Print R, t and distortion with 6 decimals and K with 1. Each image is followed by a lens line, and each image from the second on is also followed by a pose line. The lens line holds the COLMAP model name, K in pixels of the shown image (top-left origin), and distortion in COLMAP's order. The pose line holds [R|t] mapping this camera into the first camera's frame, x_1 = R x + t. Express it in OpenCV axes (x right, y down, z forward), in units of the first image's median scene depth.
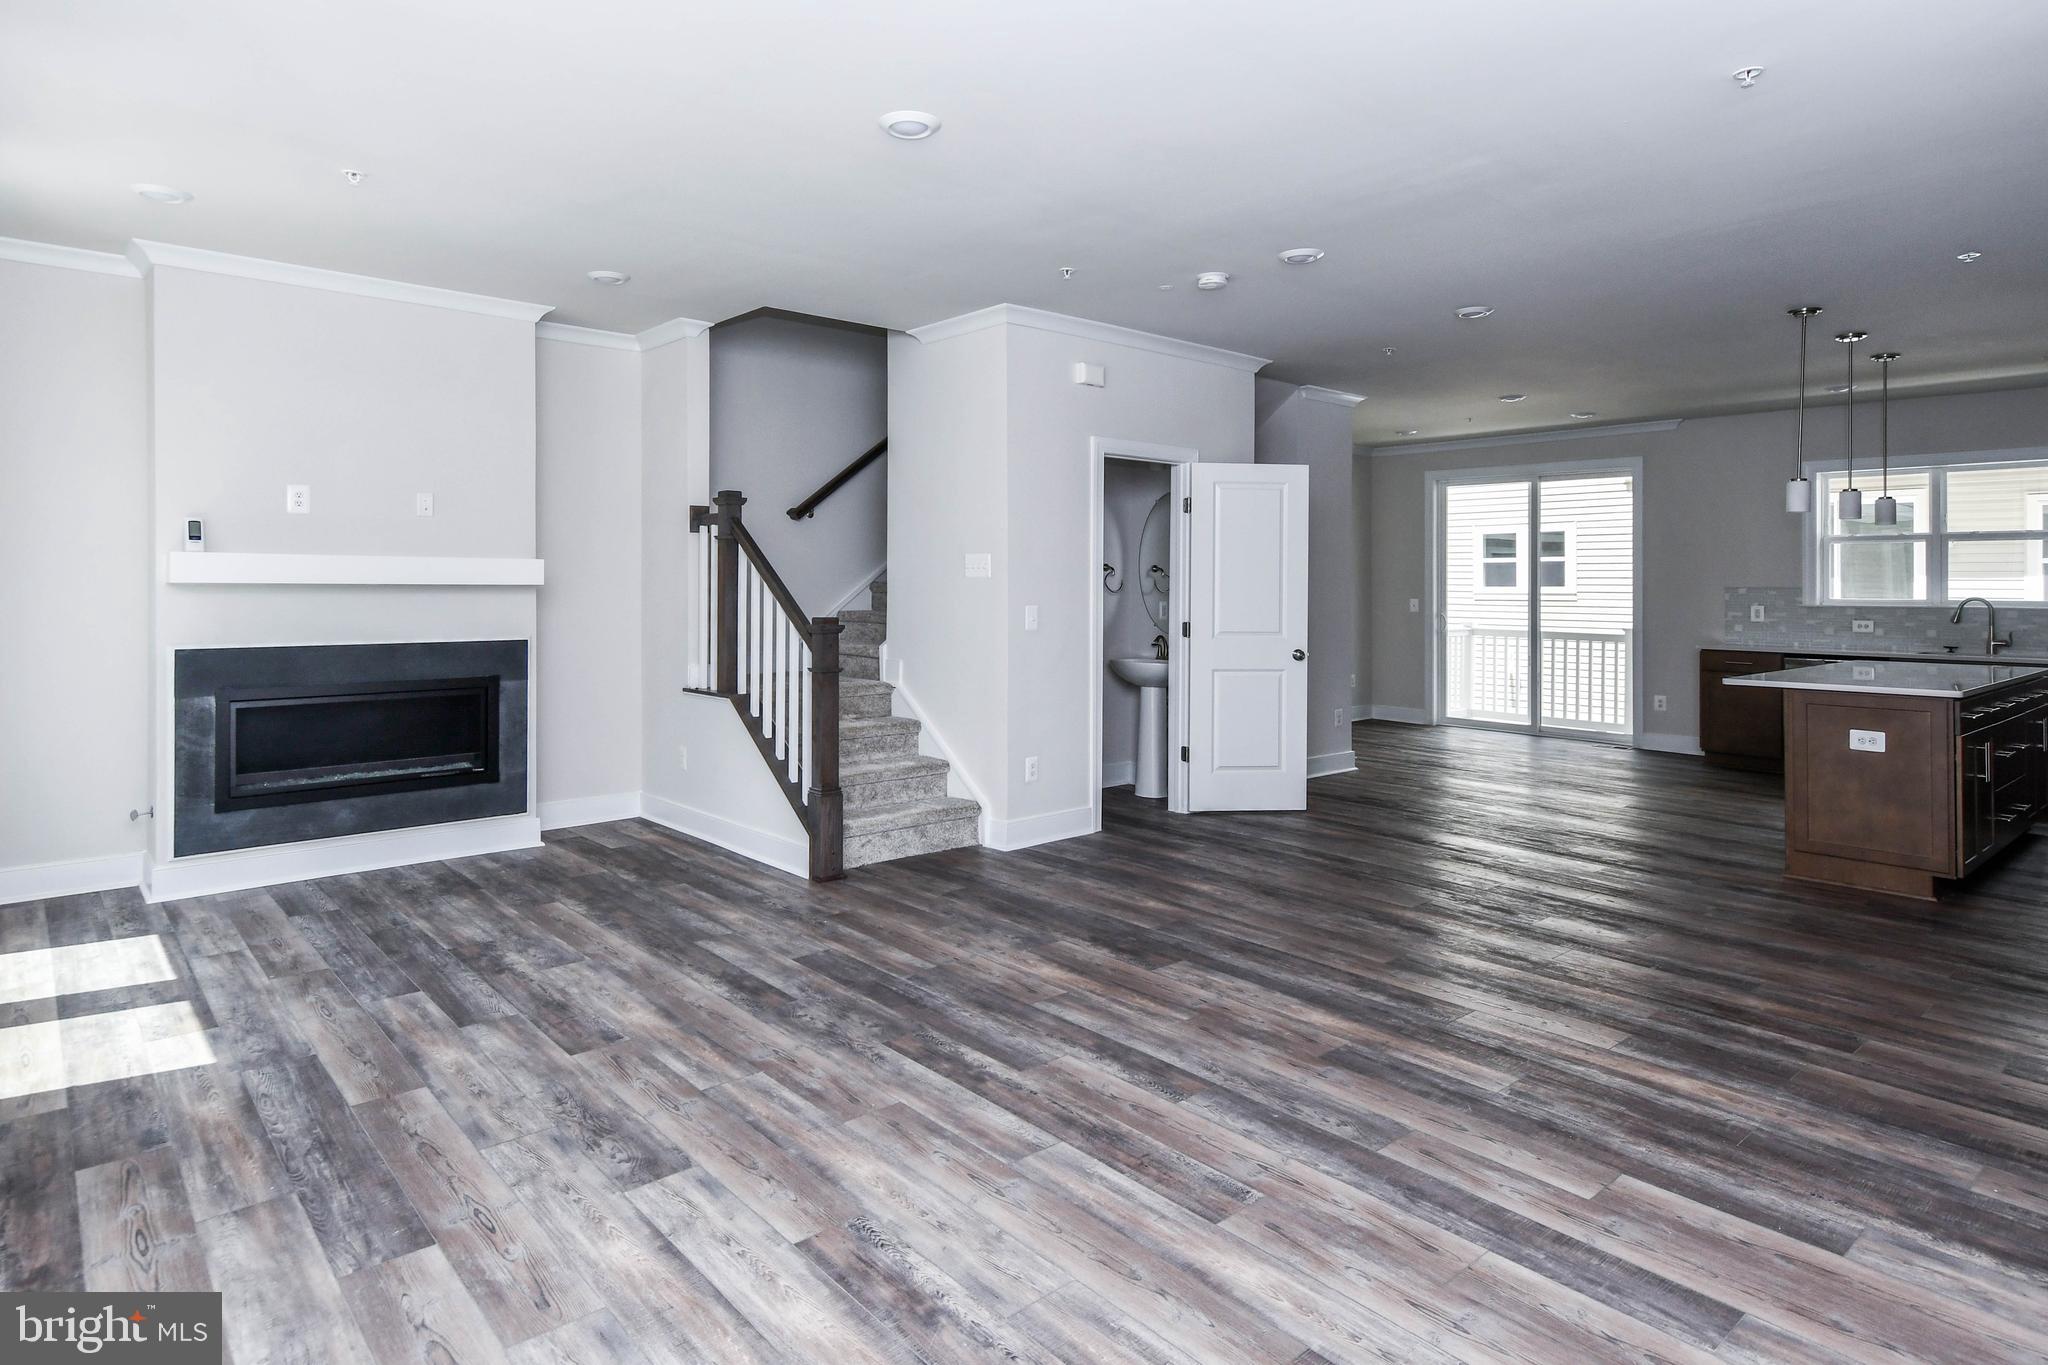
lens RADIAL K [[1136.2, 0, 985.6], [0, 1136.2, 575.7], [0, 0, 1]] dist [0.004542, 0.001859]
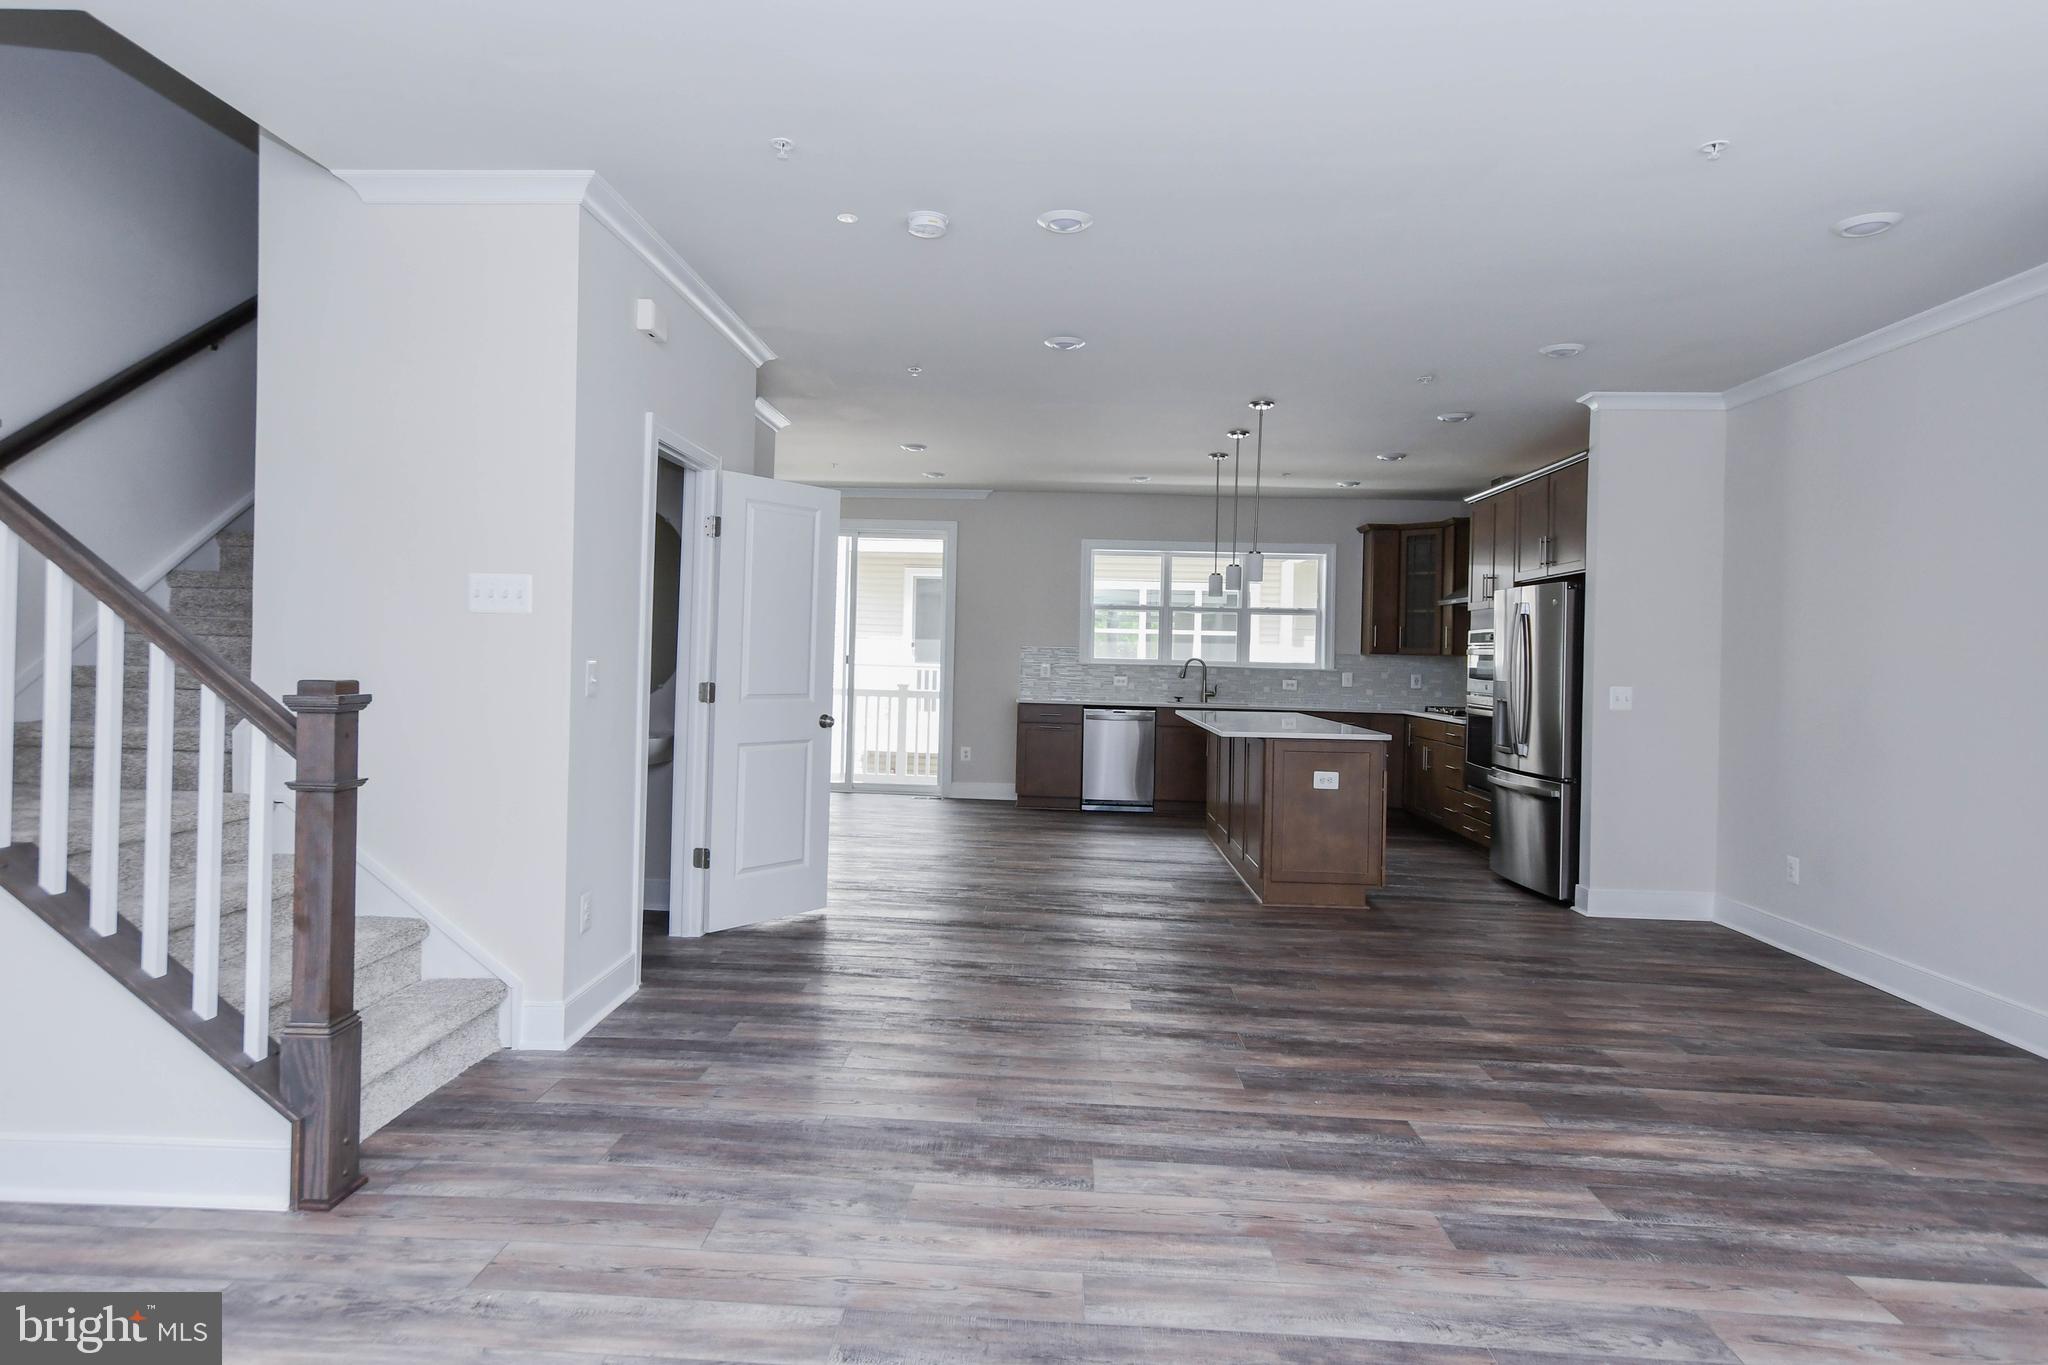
lens RADIAL K [[1141.2, 0, 995.8], [0, 1141.2, 656.9], [0, 0, 1]] dist [0.010639, 0.001013]
pose [[0.688723, 0.008863, 0.724970, -0.323428], [-0.025477, 0.999604, 0.011982, 0.013763], [-0.724576, -0.026722, 0.688676, 0.463361]]
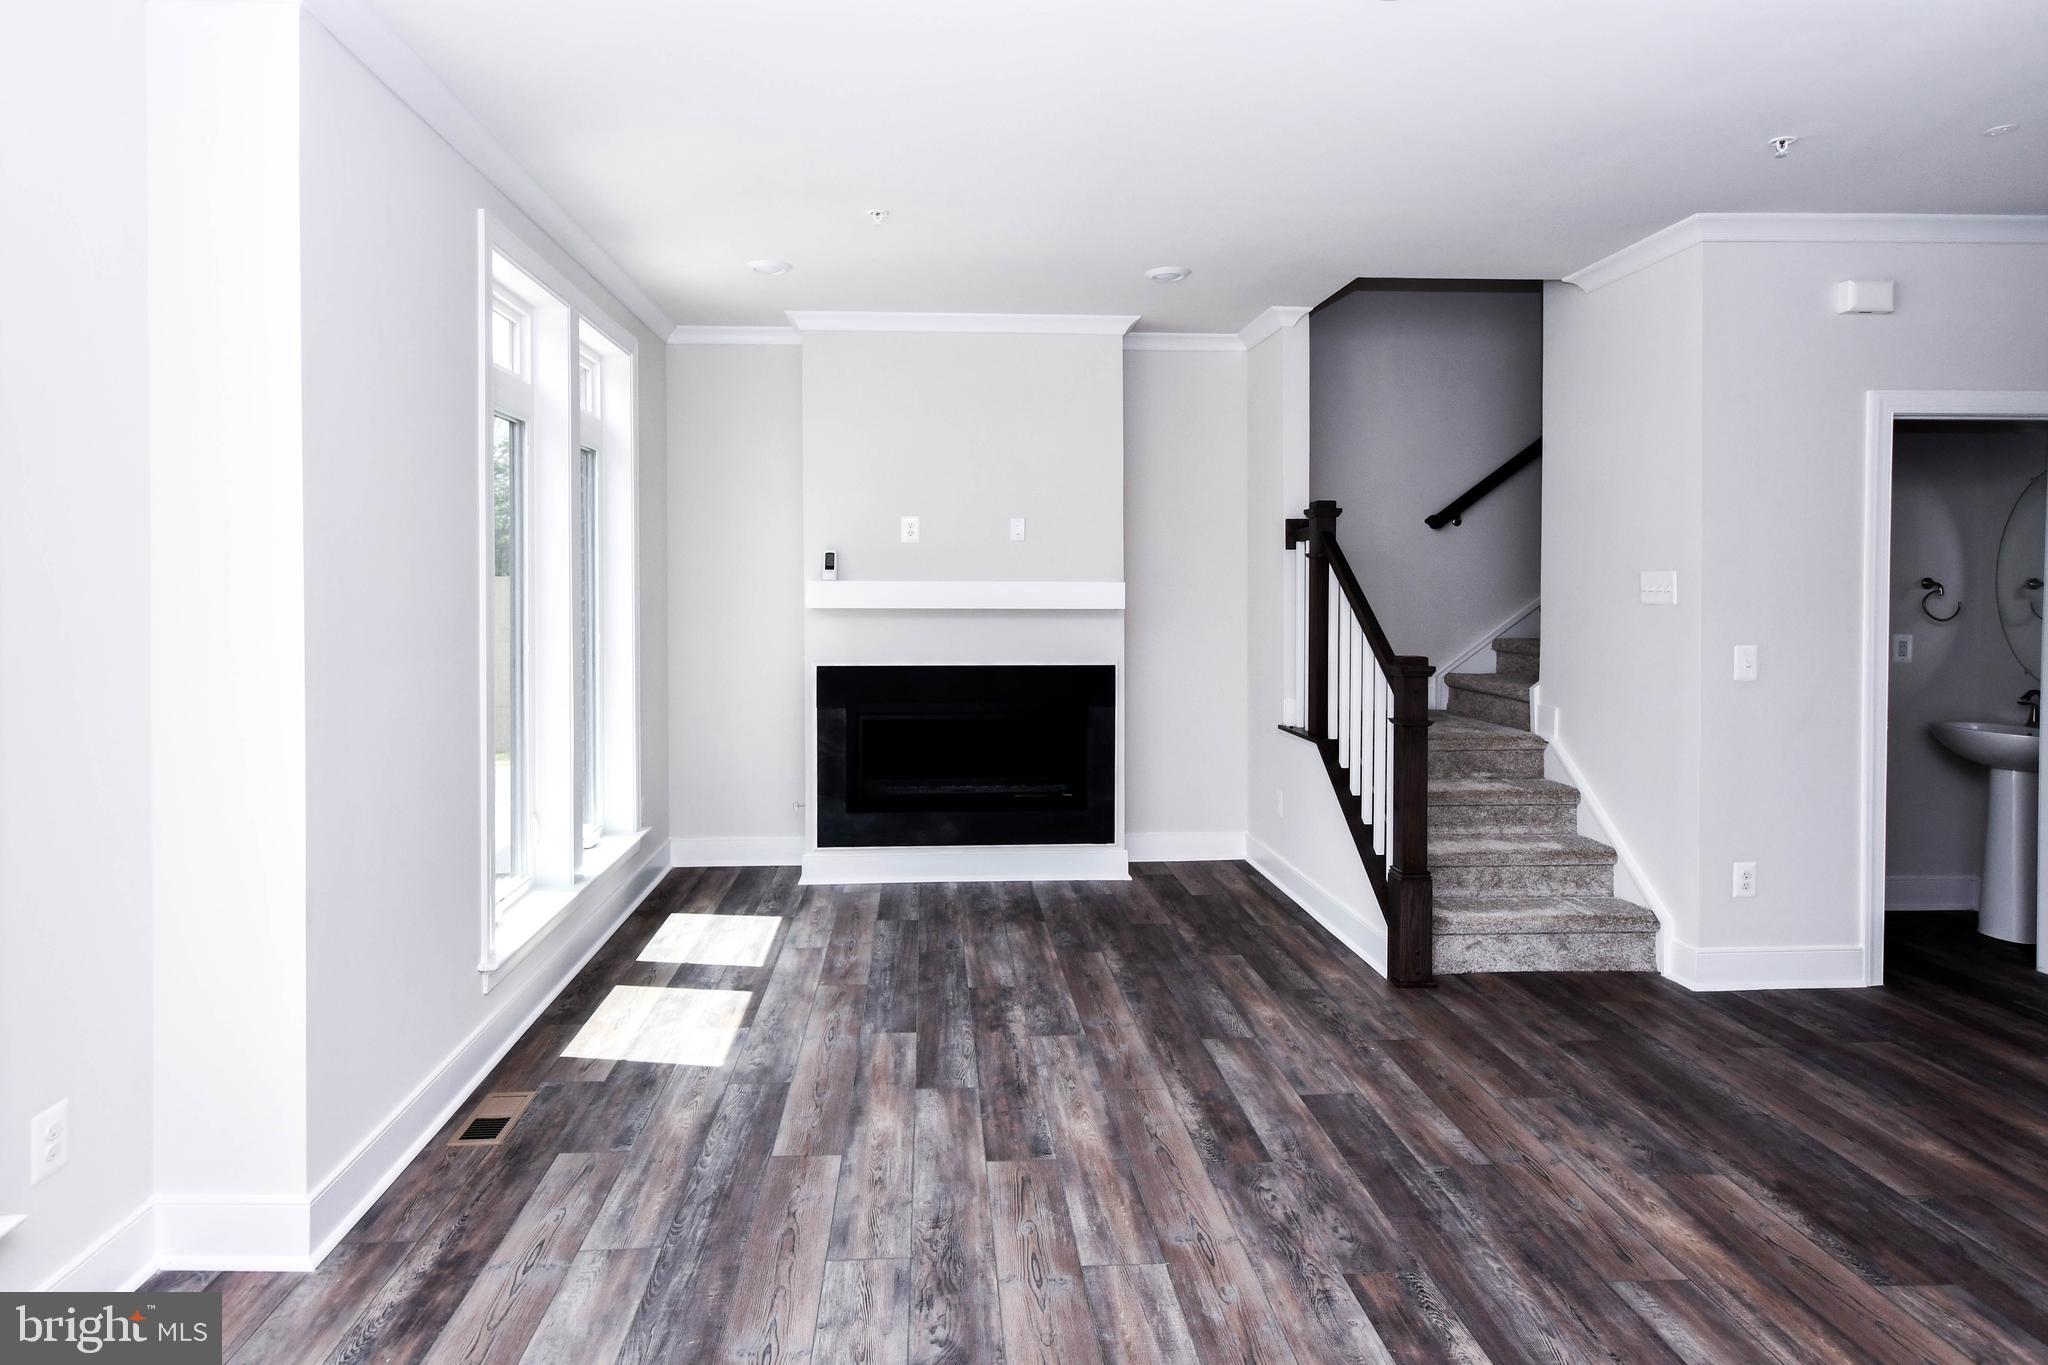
lens RADIAL K [[1124.0, 0, 995.0], [0, 1124.0, 602.7], [0, 0, 1]] dist [0.008083, 0.002765]
pose [[0.797180, 0.006215, -0.603710, 0.109001], [0.006145, 0.999812, 0.018407, -0.017898], [0.603710, -0.018383, 0.796992, 0.208883]]
